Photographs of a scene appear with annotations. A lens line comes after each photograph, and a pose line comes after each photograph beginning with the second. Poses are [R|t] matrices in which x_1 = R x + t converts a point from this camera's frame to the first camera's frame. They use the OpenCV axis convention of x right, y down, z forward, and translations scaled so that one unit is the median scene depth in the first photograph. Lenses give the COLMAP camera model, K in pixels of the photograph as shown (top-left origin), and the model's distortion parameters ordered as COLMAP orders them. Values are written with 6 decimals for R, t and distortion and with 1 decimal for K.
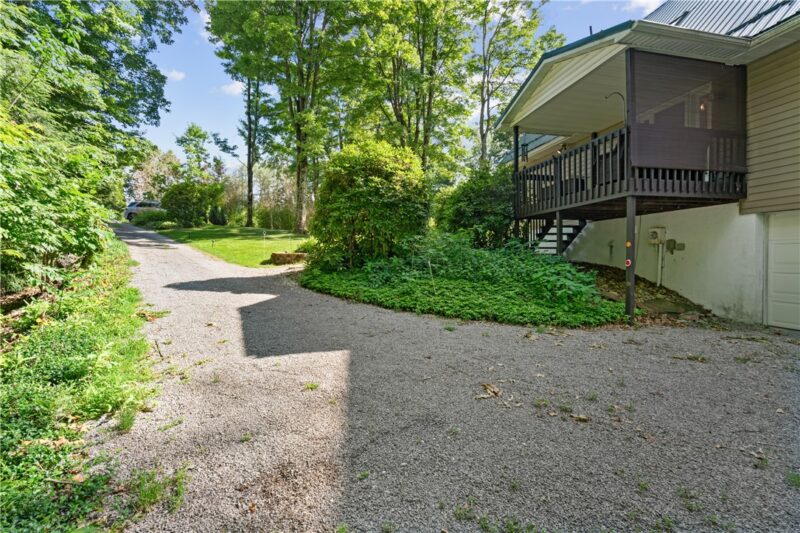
lens RADIAL K [[366.1, 0, 400.0], [0, 366.1, 266.5], [0, 0, 1]] dist [-0.000651, -0.000089]
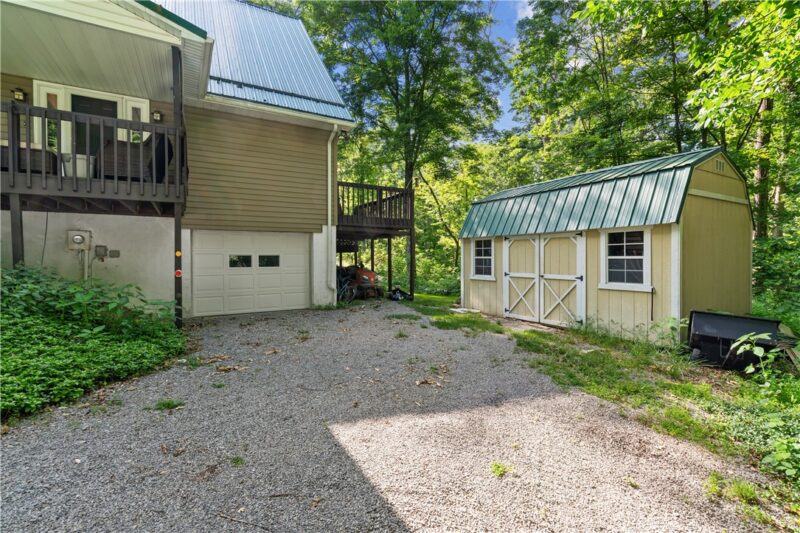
lens RADIAL K [[366.1, 0, 400.0], [0, 366.1, 266.5], [0, 0, 1]] dist [-0.000651, -0.000089]
pose [[-0.297425, -0.024933, 0.954420, -0.356878], [0.015450, 0.999402, 0.030922, -0.039078], [-0.954620, 0.023942, -0.296862, 0.577030]]
